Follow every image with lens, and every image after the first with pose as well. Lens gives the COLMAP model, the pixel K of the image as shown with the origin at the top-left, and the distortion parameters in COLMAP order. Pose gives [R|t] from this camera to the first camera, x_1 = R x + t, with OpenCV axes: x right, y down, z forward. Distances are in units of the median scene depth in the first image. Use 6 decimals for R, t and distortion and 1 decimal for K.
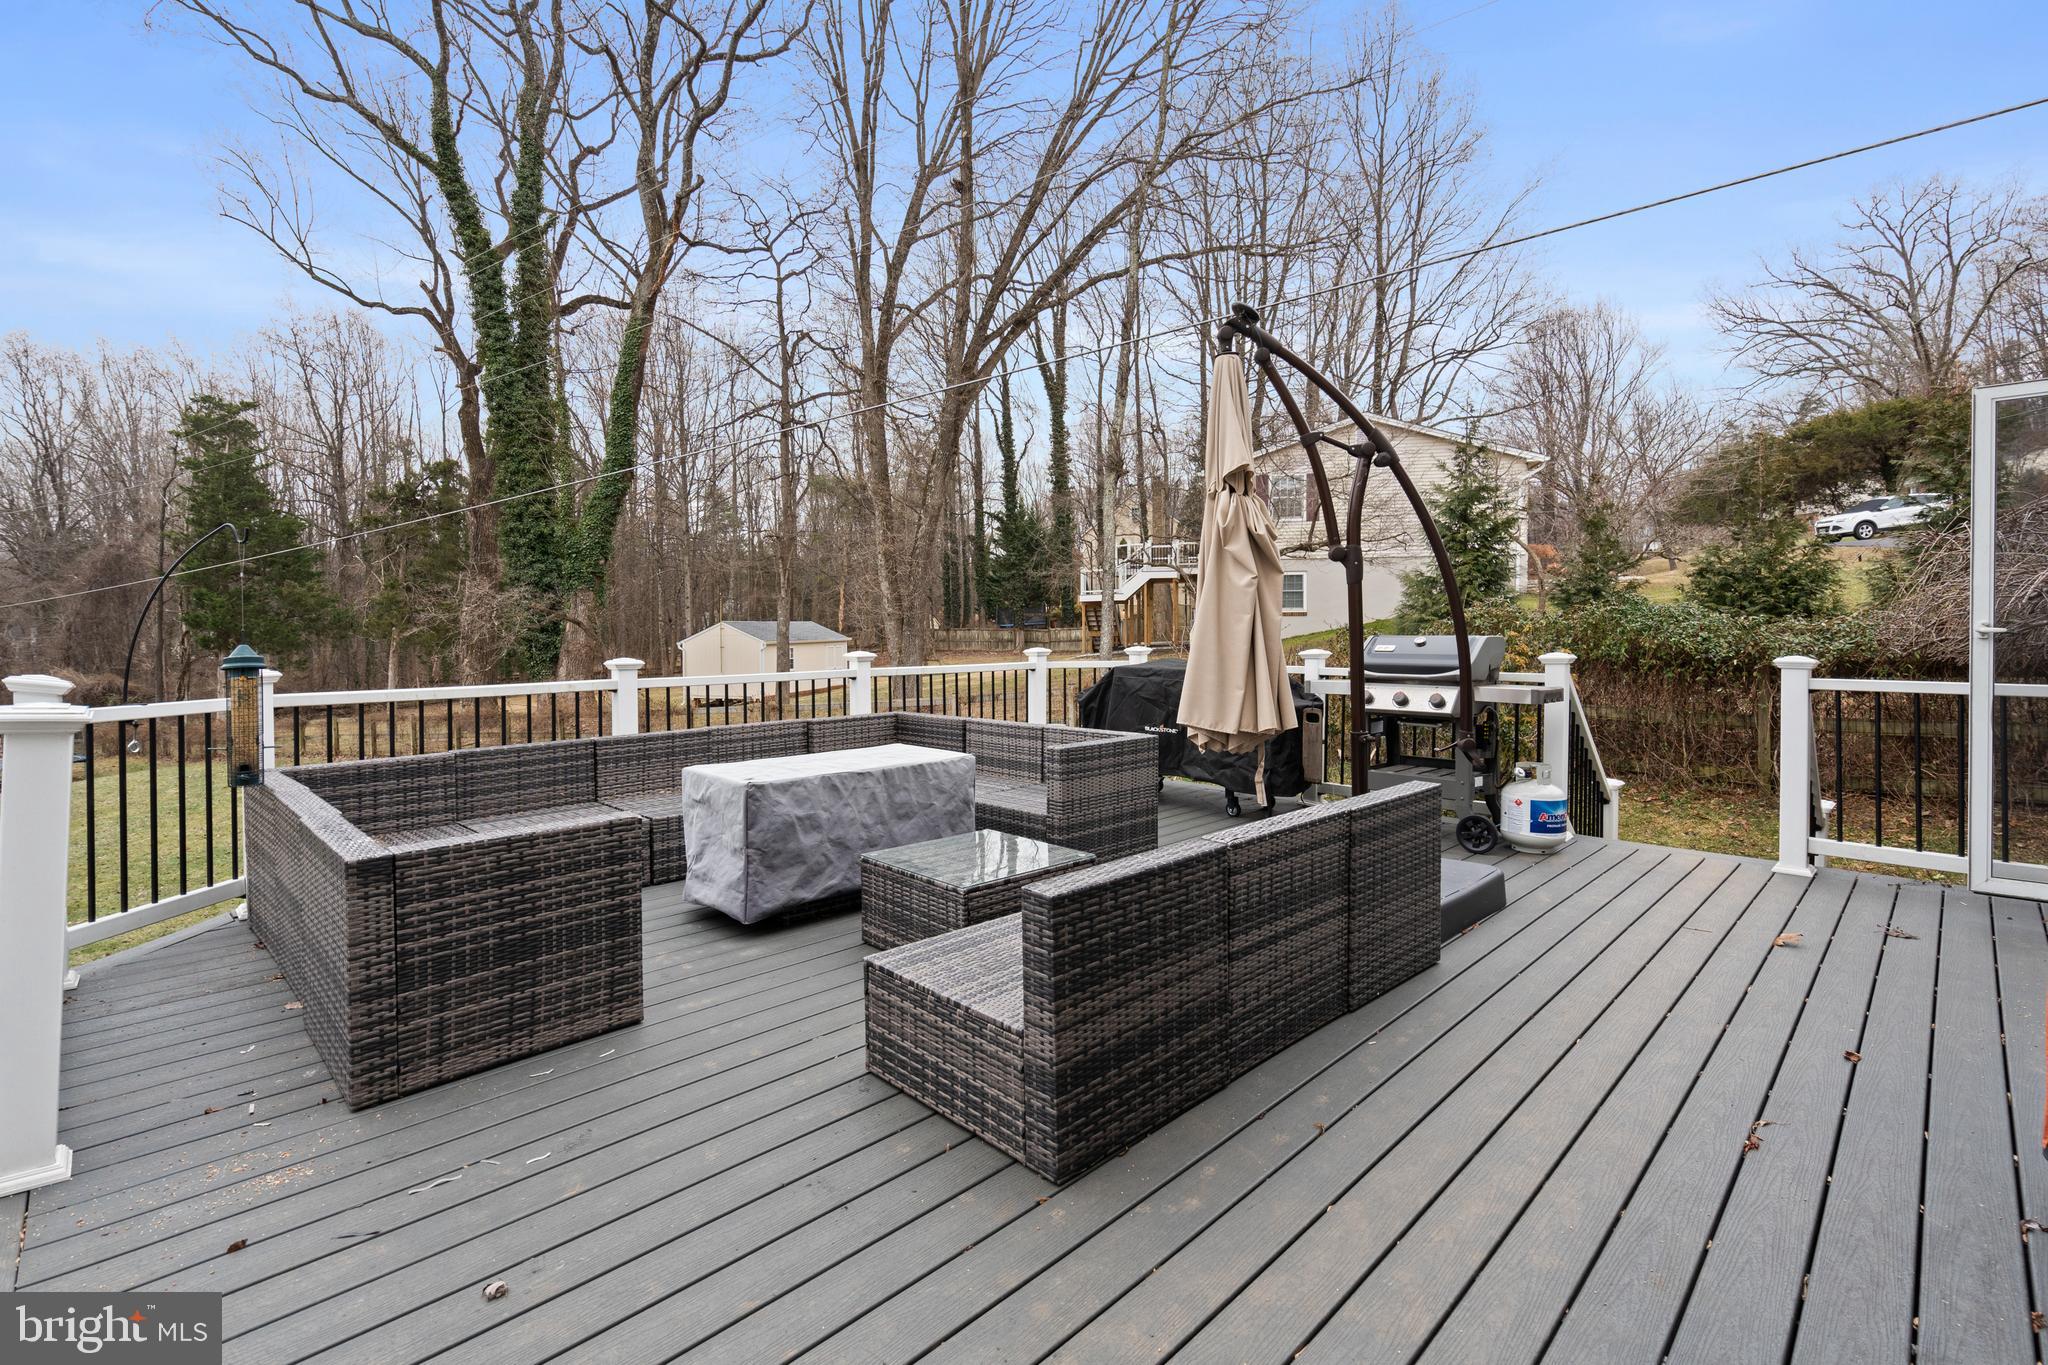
lens RADIAL K [[932.7, 0, 1016.7], [0, 932.7, 678.2], [0, 0, 1]] dist [-0.001662, 0.000315]
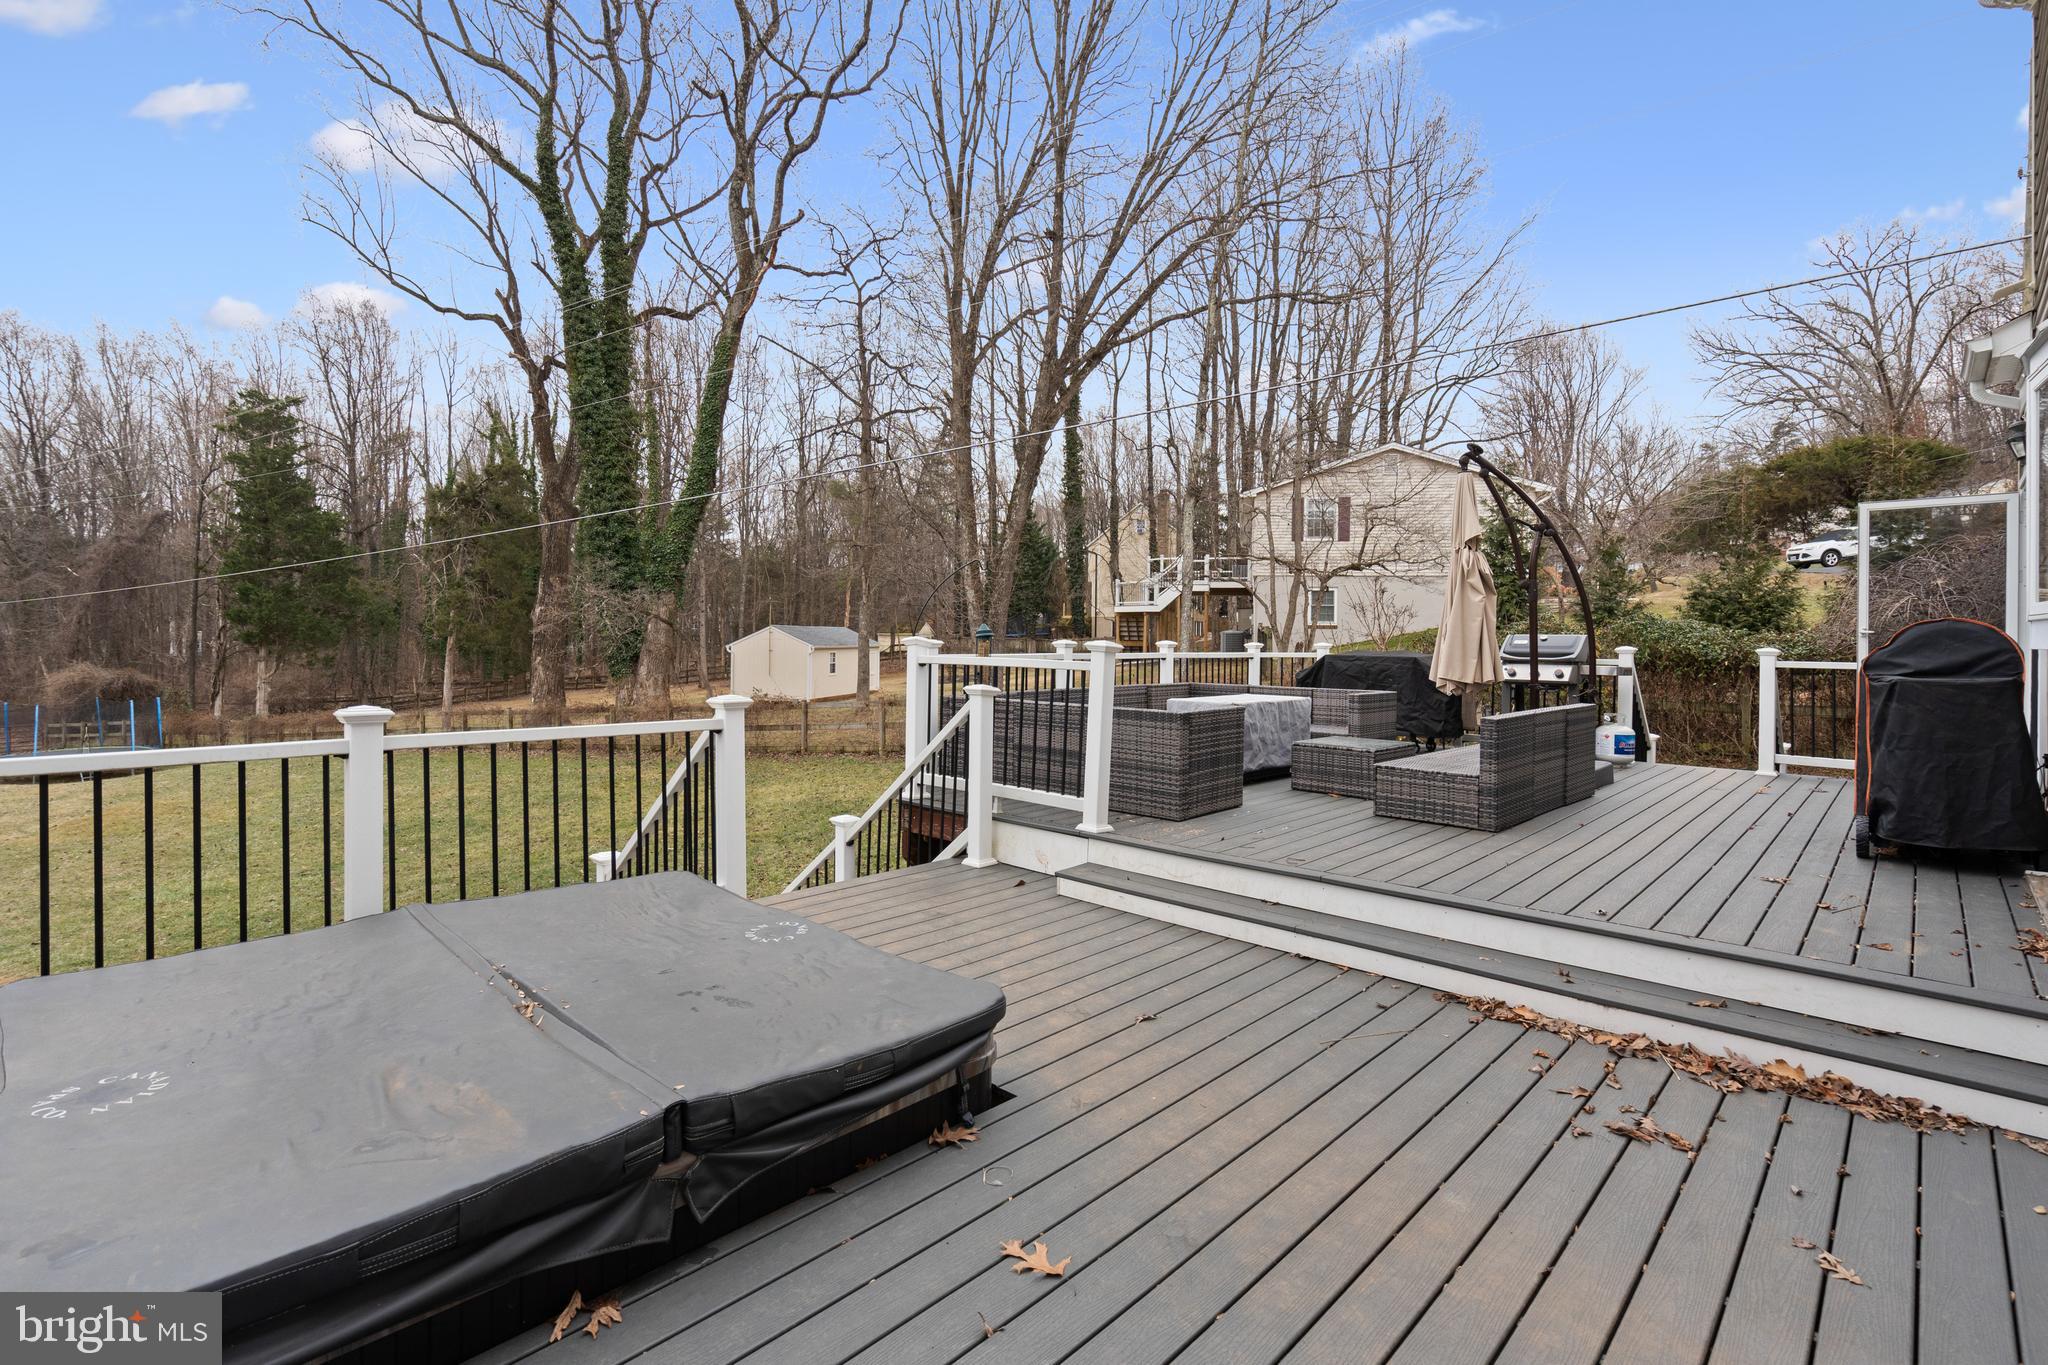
lens RADIAL K [[1014.7, 0, 1024.0], [0, 1014.7, 682.5], [0, 0, 1]] dist [-0.002921, -0.000597]
pose [[0.998007, 0.012935, 0.061766, -0.132767], [-0.012141, 0.999839, -0.013217, 0.016691], [-0.061927, 0.012441, 0.998003, -0.159398]]
